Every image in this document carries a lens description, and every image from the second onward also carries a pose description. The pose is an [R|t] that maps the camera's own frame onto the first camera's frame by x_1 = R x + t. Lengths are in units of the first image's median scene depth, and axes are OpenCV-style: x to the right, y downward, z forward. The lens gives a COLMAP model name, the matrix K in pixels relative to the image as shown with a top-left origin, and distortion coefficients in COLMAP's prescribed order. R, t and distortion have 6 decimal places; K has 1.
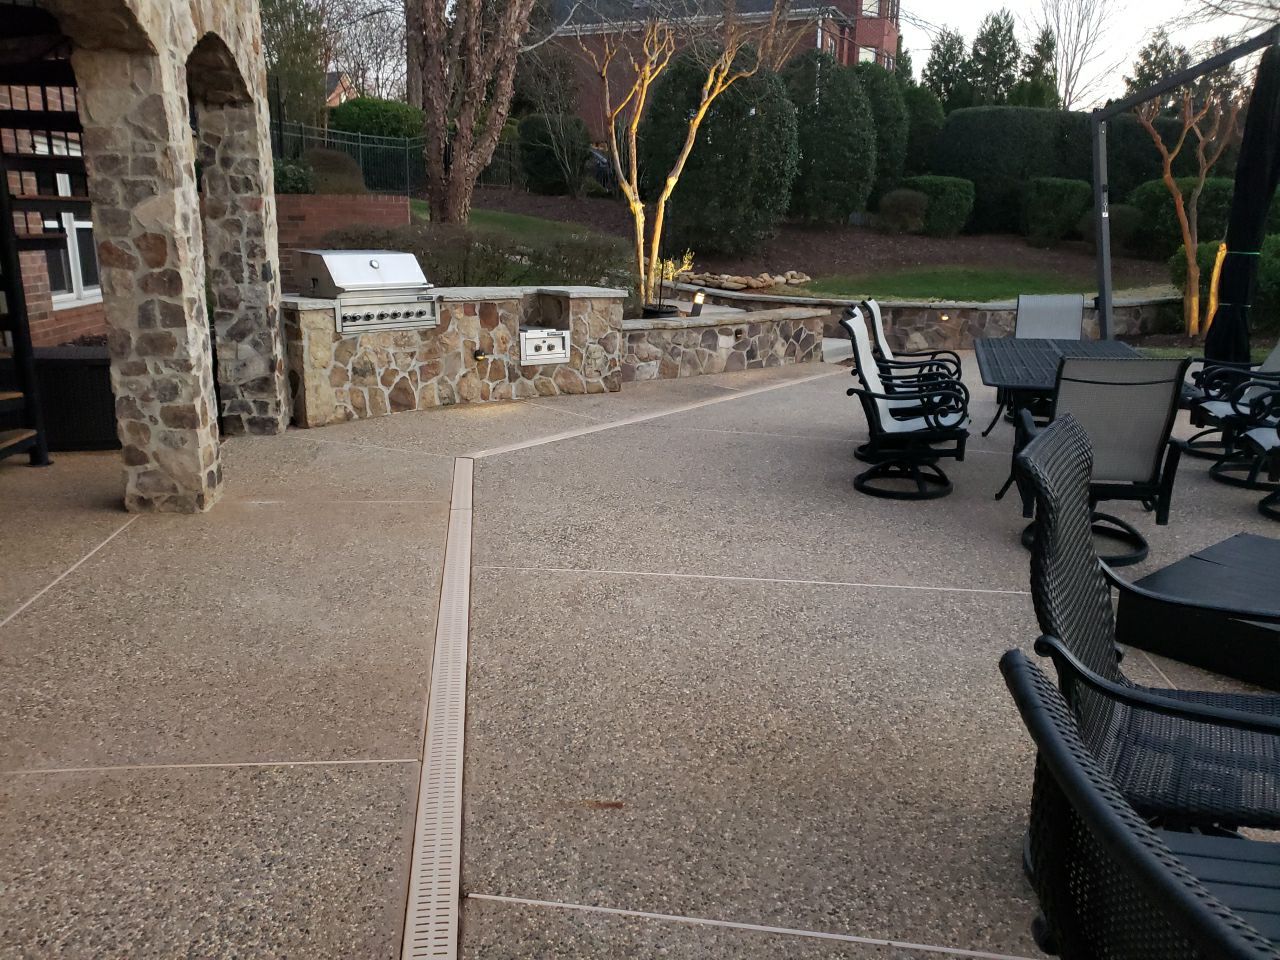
lens RADIAL K [[989.3, 0, 653.6], [0, 989.3, 463.3], [0, 0, 1]] dist [0.043515, -0.031204]
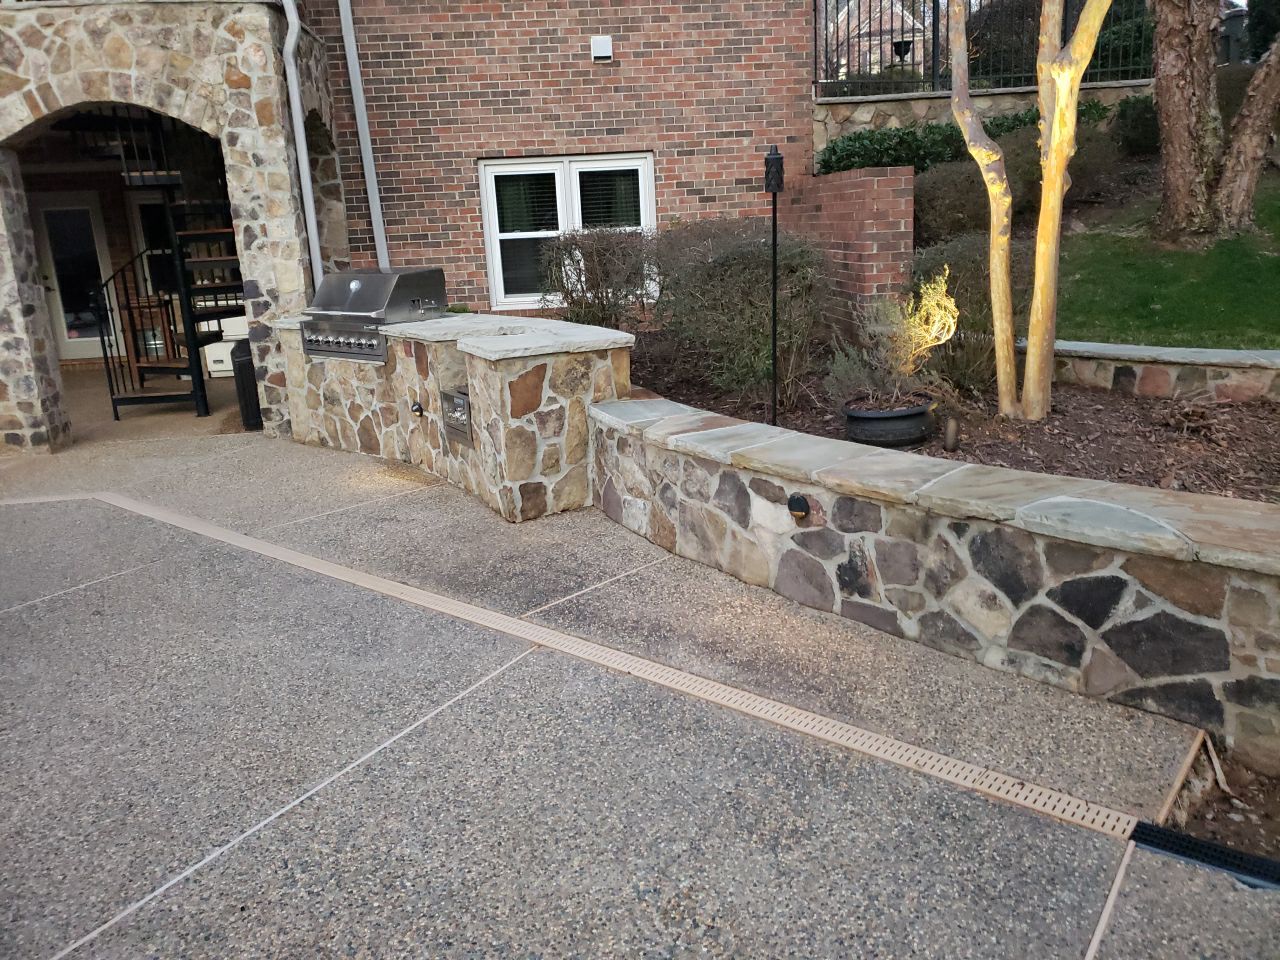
lens RADIAL K [[989.3, 0, 653.6], [0, 989.3, 463.3], [0, 0, 1]] dist [0.043515, -0.031204]
pose [[-0.074351, 0.223865, -0.971780, 0.570079], [-0.179713, 0.955515, 0.233868, -0.289198], [0.980905, 0.192030, -0.030812, 1.255044]]
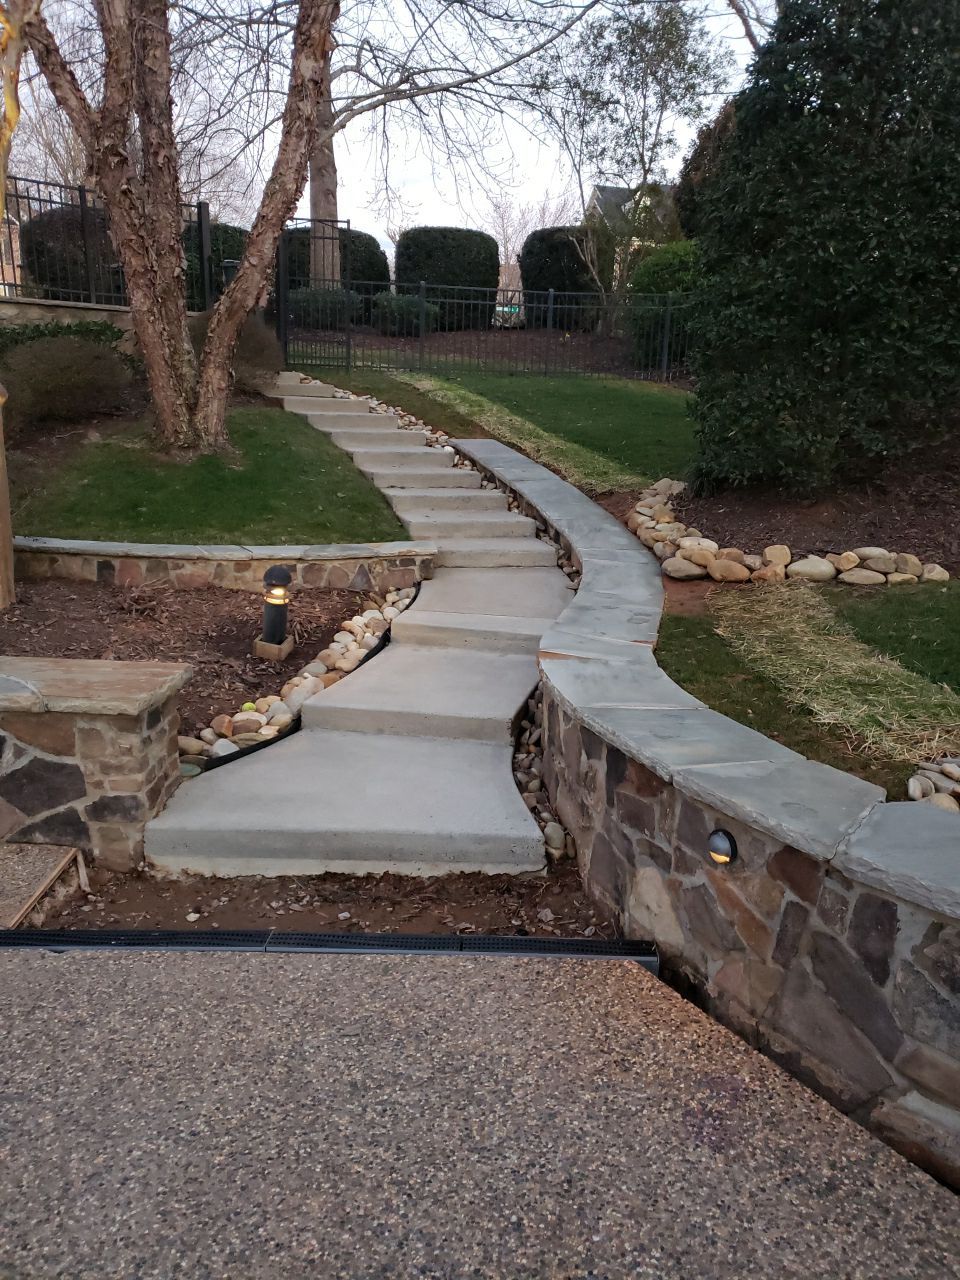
lens RADIAL K [[989.3, 0, 480.0], [0, 989.3, 640.0], [0, 0, 1]] dist [0.043515, -0.031204]
pose [[0.549116, 0.178299, -0.816505, 0.676508], [-0.198339, 0.976869, 0.079930, -0.311404], [0.811870, 0.118054, 0.571778, 1.342380]]
